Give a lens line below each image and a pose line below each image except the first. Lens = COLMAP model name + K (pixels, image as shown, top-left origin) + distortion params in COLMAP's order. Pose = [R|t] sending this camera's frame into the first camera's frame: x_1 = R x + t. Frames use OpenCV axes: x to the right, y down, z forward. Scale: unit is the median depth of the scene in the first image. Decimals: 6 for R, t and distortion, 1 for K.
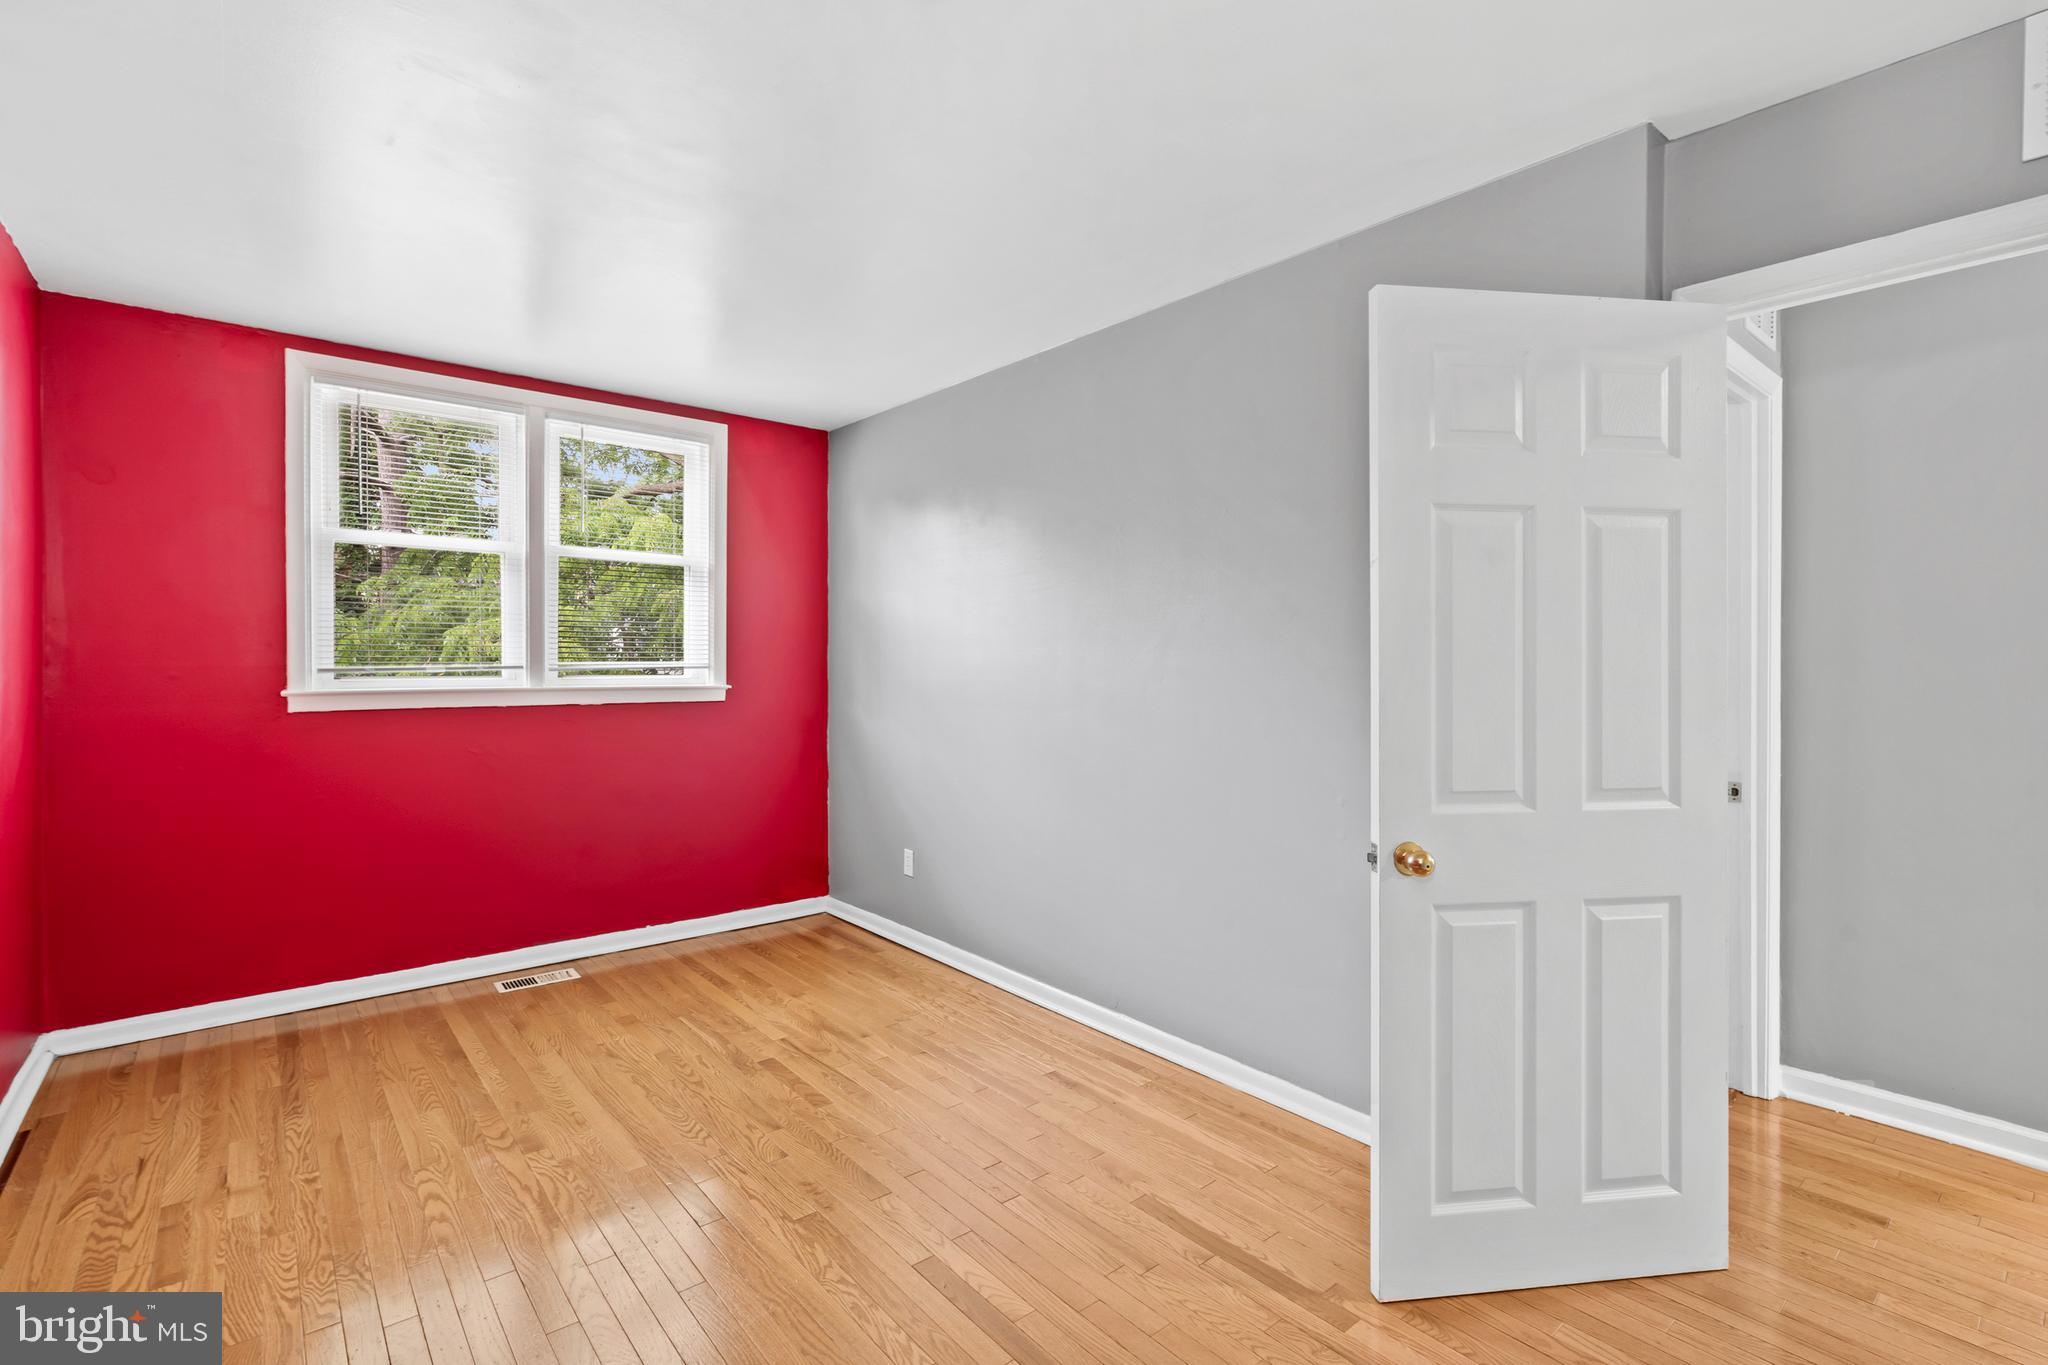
lens RADIAL K [[939.7, 0, 1024.3], [0, 939.7, 672.5], [0, 0, 1]] dist [-0.007544, 0.003225]
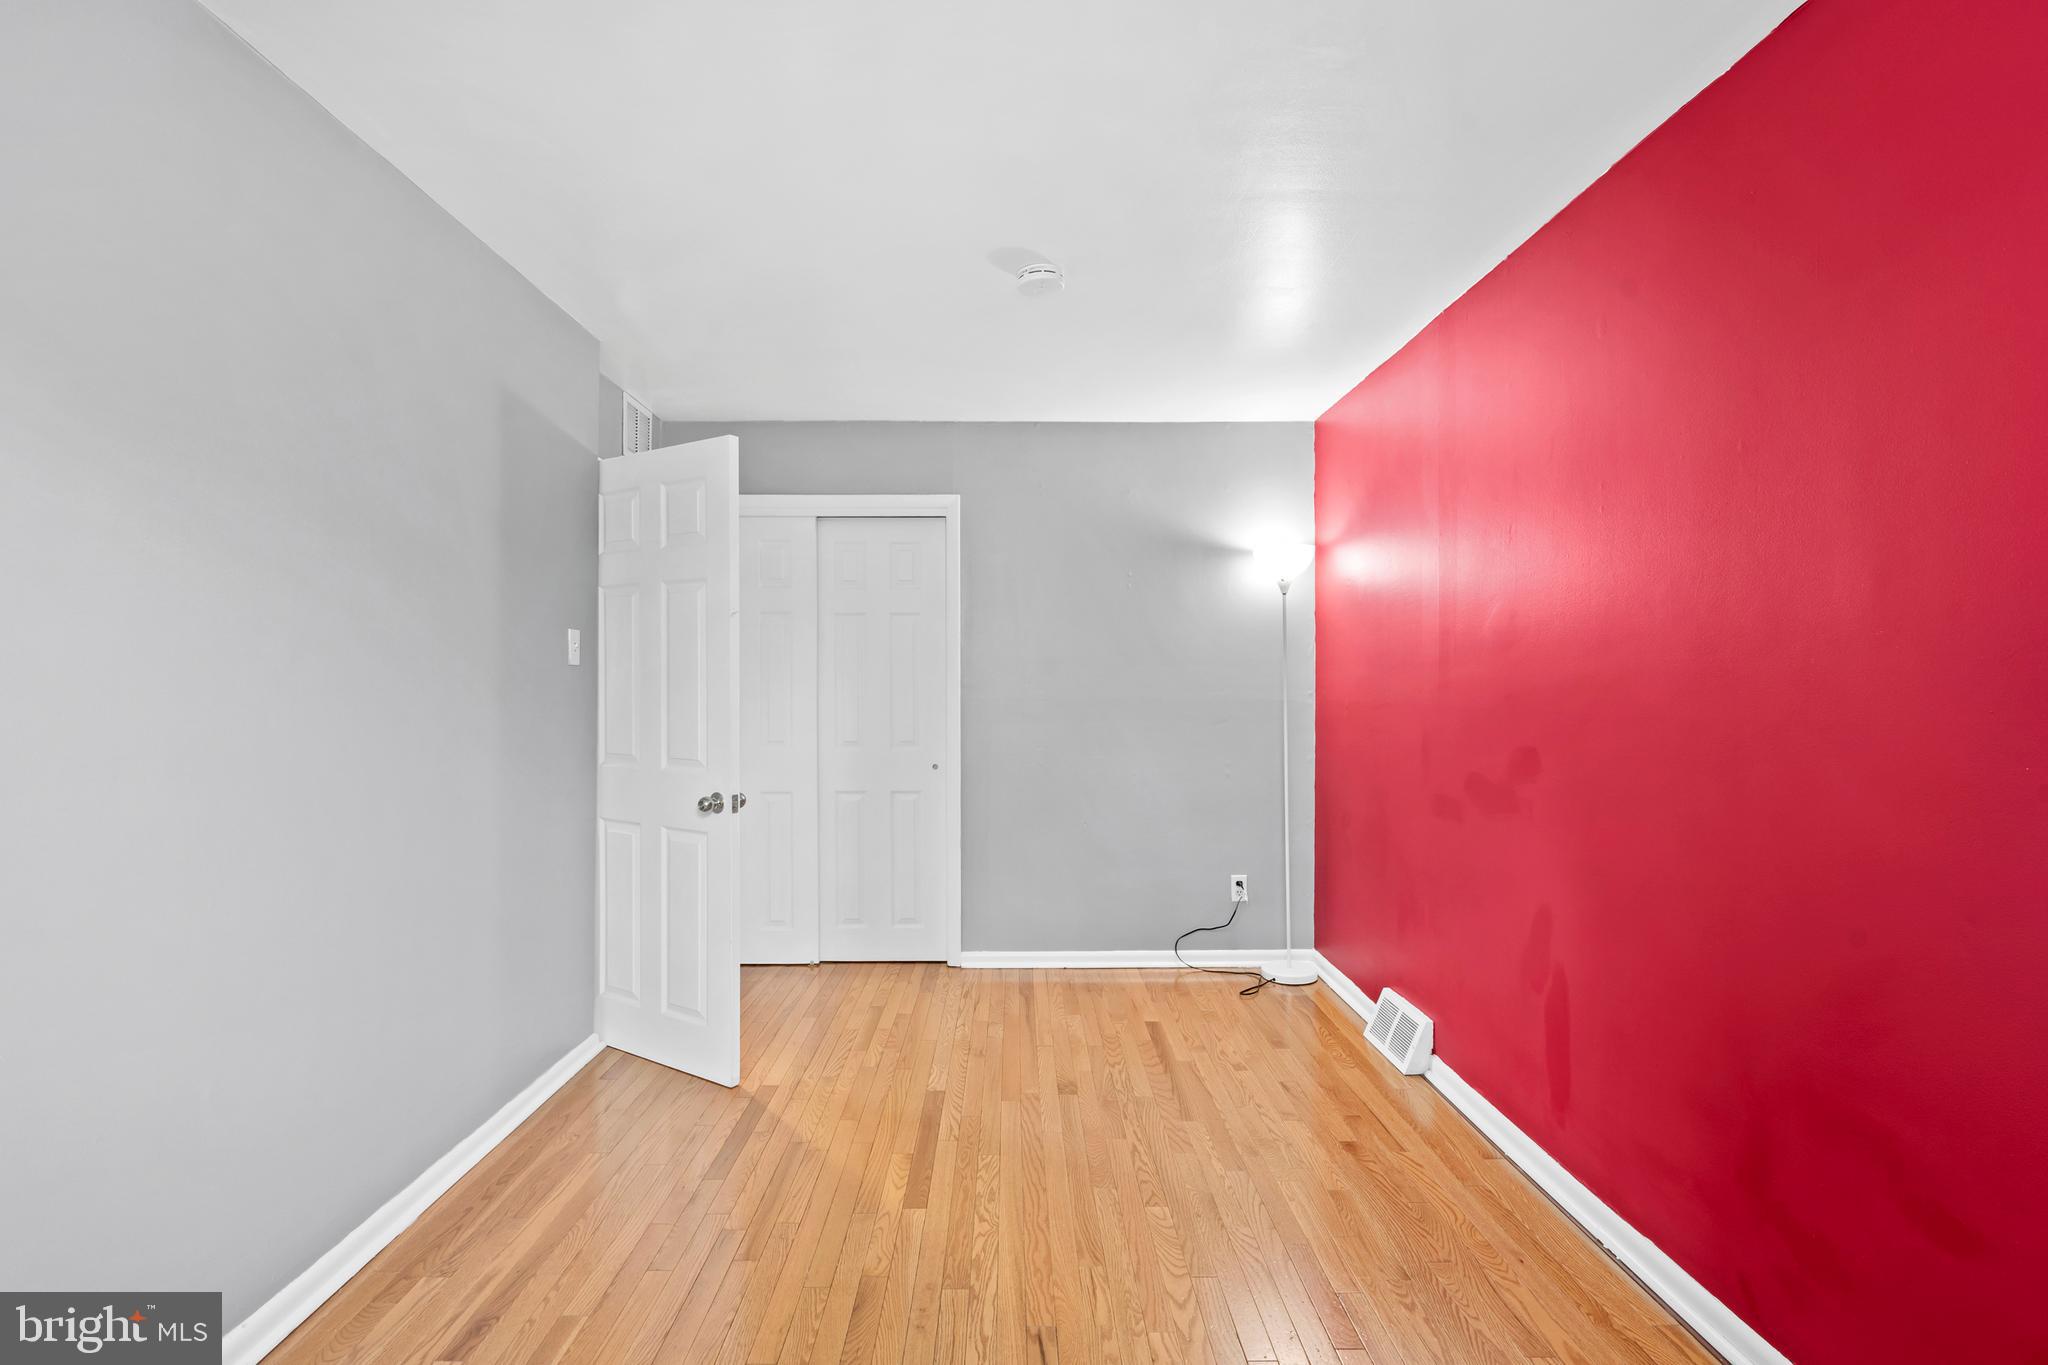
lens RADIAL K [[939.7, 0, 1022.5], [0, 939.7, 682.5], [0, 0, 1]] dist [-0.007544, 0.003225]
pose [[-0.775035, 0.010662, 0.631829, -0.872614], [0.015985, 0.999868, 0.002736, 0.000548], [-0.631716, 0.012220, -0.775103, 1.683618]]
